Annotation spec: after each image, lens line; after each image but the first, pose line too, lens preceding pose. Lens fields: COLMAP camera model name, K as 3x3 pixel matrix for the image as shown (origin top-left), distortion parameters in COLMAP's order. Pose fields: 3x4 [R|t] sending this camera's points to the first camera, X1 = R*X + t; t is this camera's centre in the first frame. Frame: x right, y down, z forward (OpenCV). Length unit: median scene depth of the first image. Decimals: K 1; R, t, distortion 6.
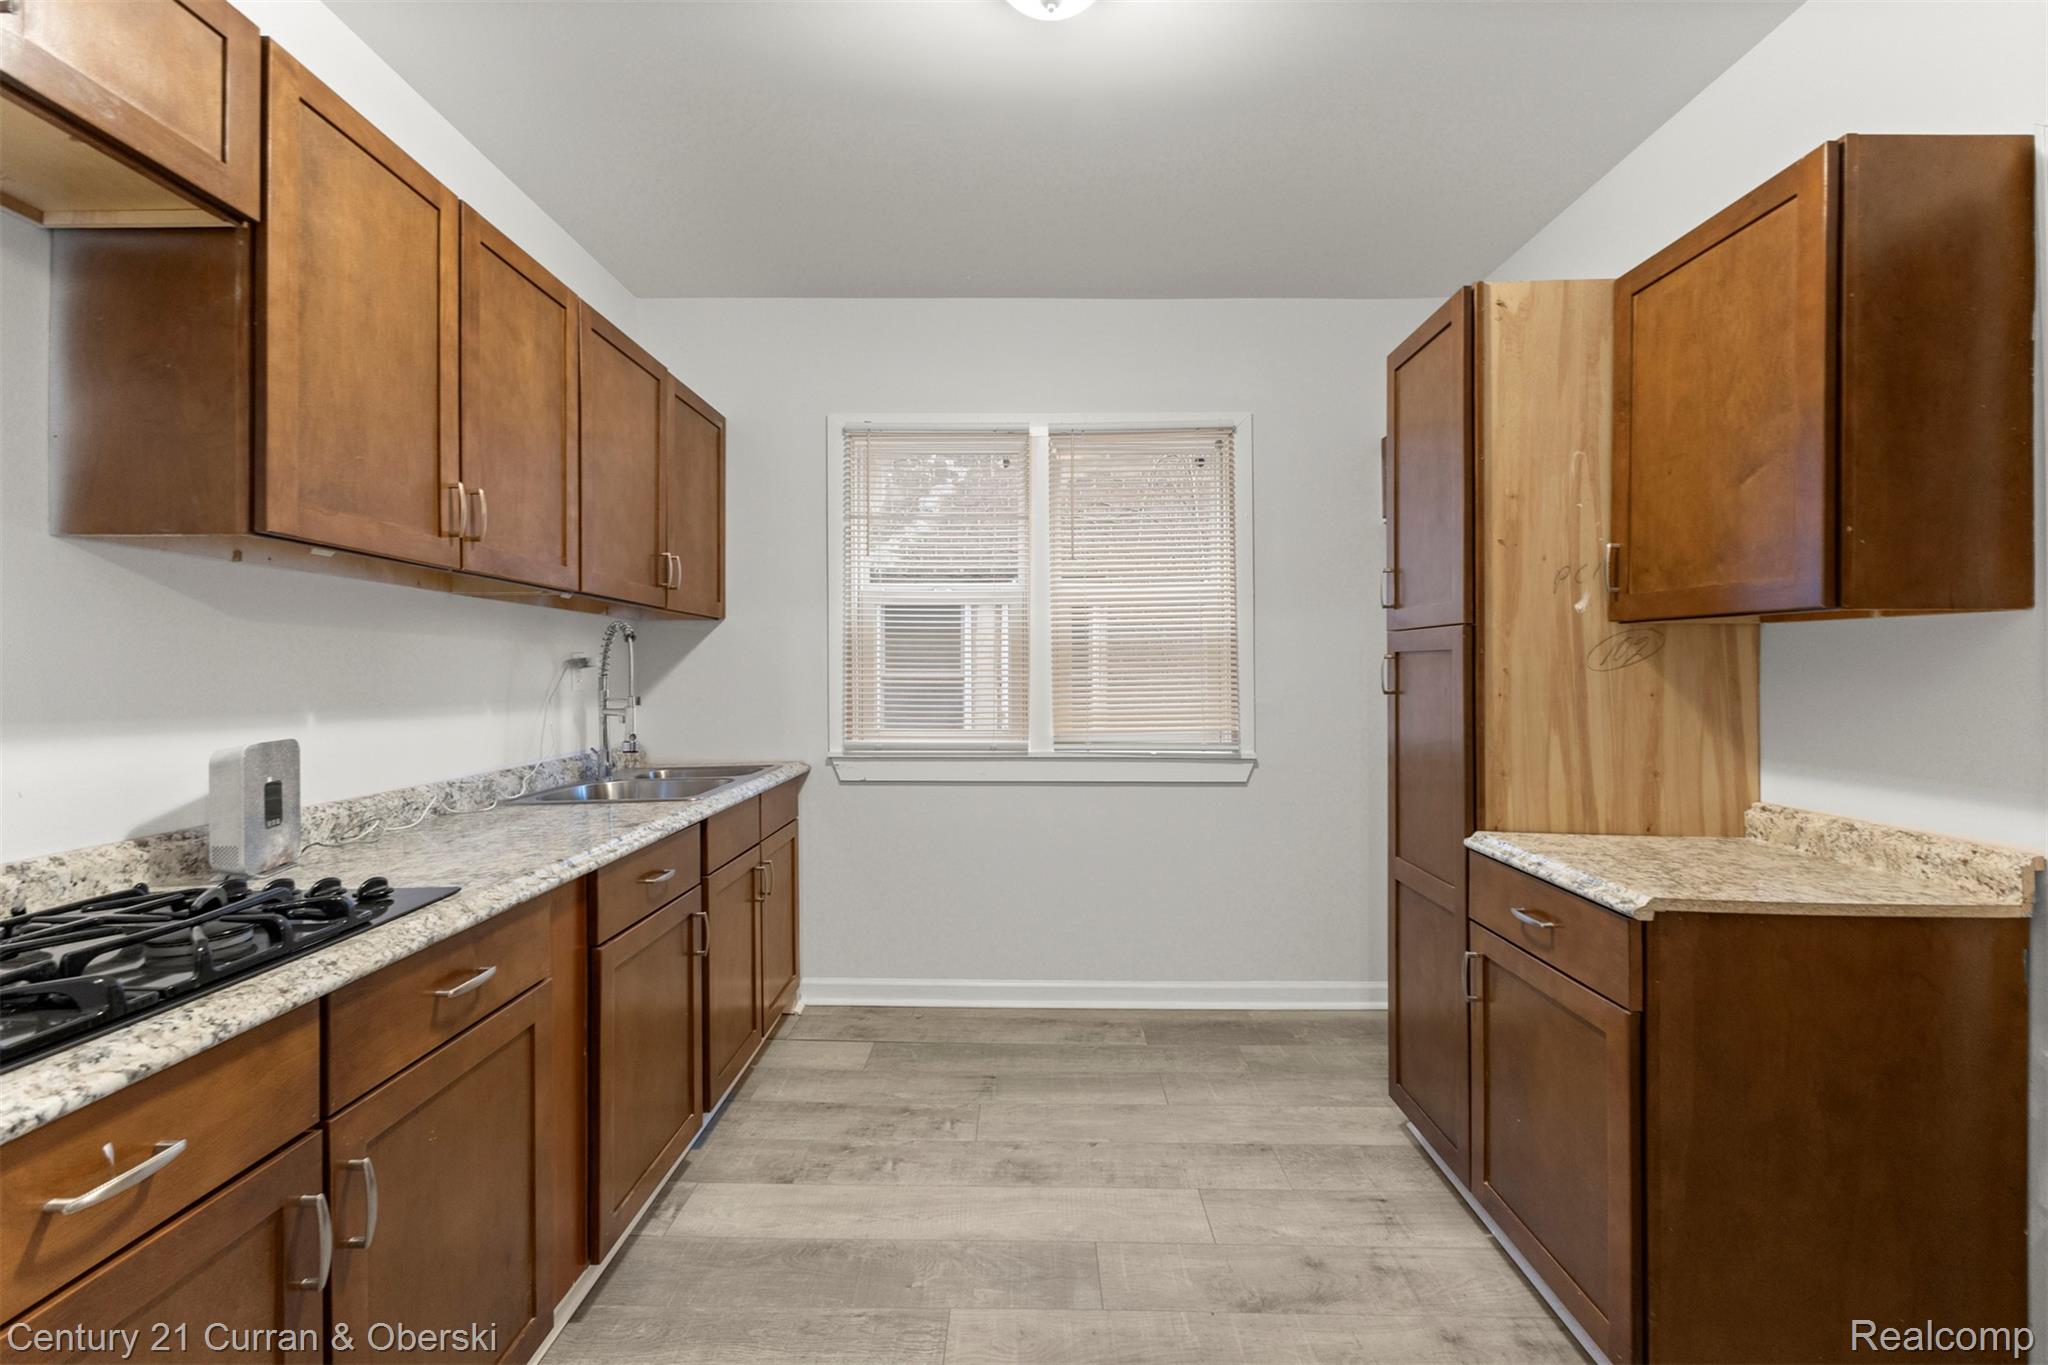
lens RADIAL K [[874.1, 0, 1025.3], [0, 874.1, 671.1], [0, 0, 1]] dist [0.003662, -0.000346]
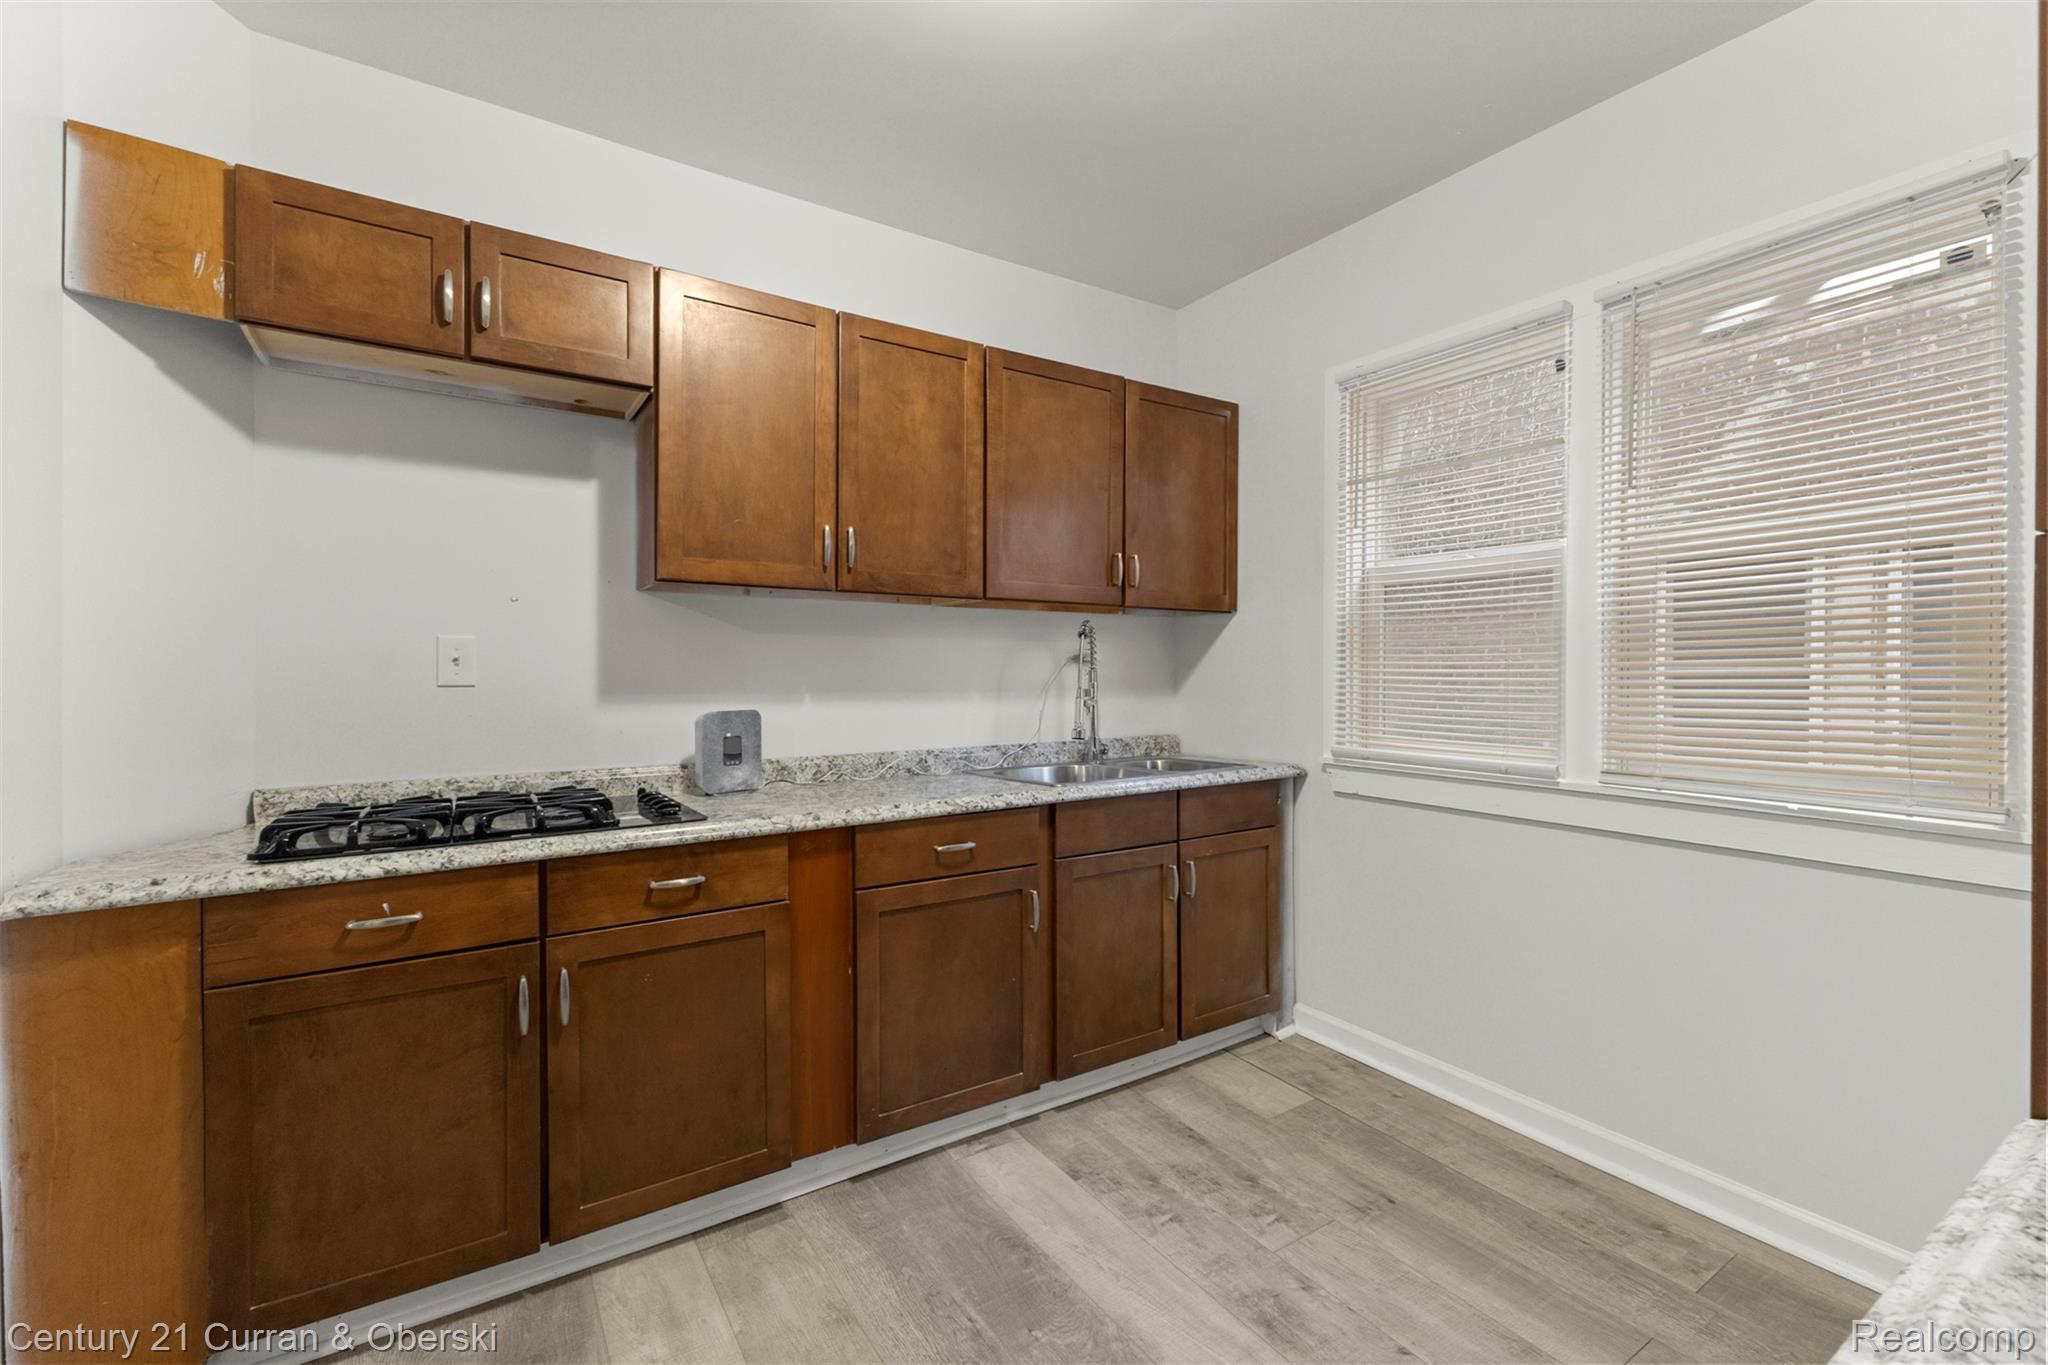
lens RADIAL K [[871.4, 0, 1030.0], [0, 871.4, 681.4], [0, 0, 1]] dist [0.006315, -0.000382]
pose [[0.557942, 0.014314, -0.829756, 0.528722], [0.001003, 0.999839, 0.017922, 0.000565], [0.829879, -0.010832, 0.557838, 0.417281]]
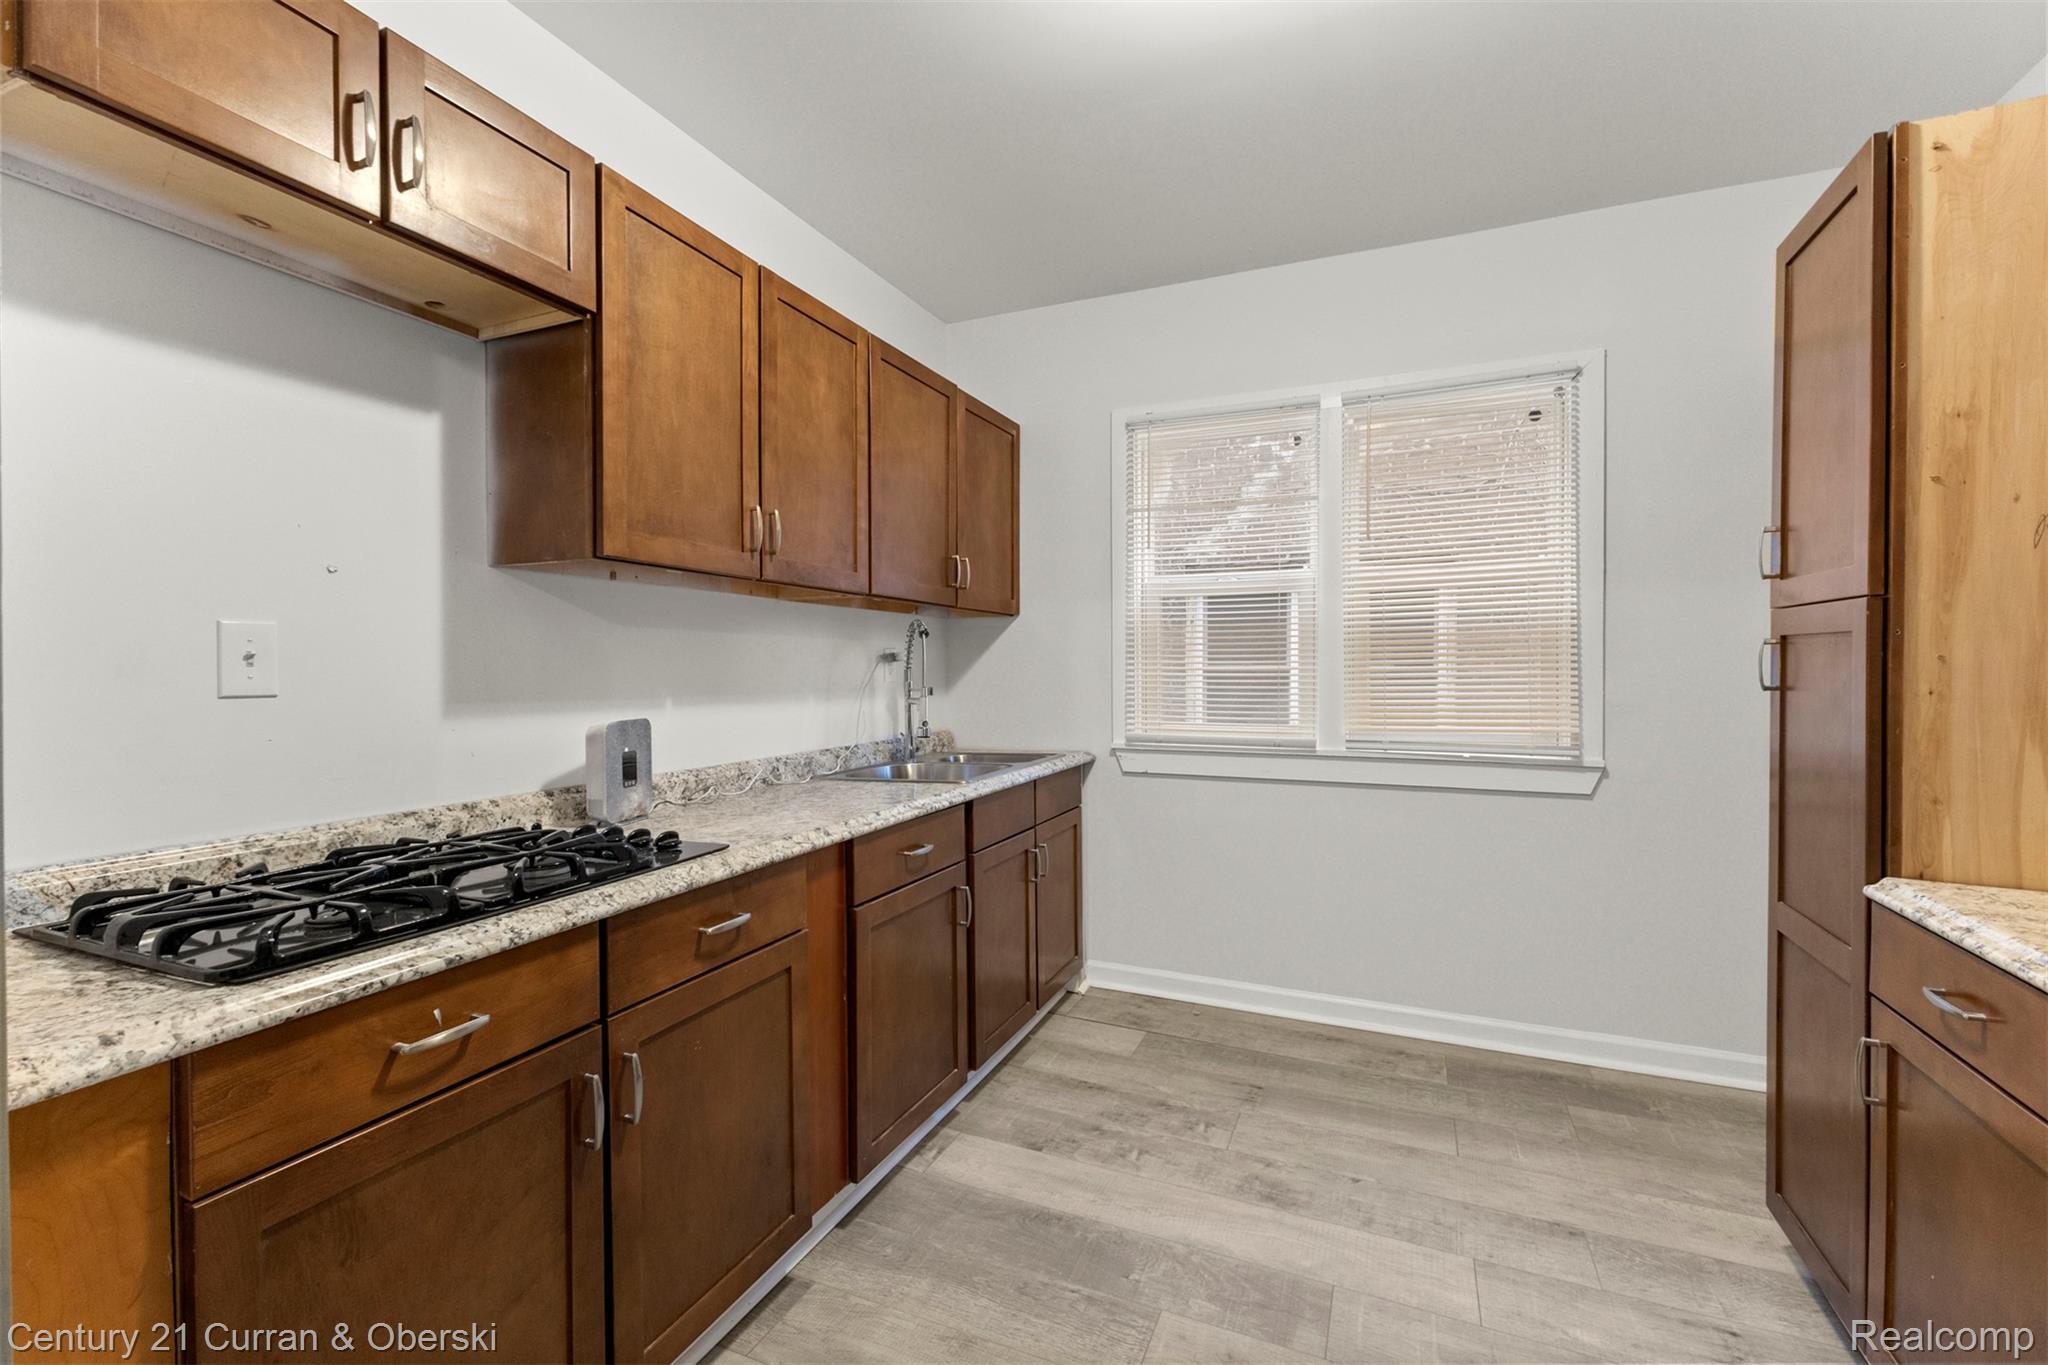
lens RADIAL K [[871.4, 0, 1030.0], [0, 871.4, 681.4], [0, 0, 1]] dist [0.006315, -0.000382]
pose [[0.922079, 0.004859, -0.386971, 0.126627], [0.002818, 0.999810, 0.019269, 0.000811], [0.386991, -0.018858, 0.921891, 0.039765]]
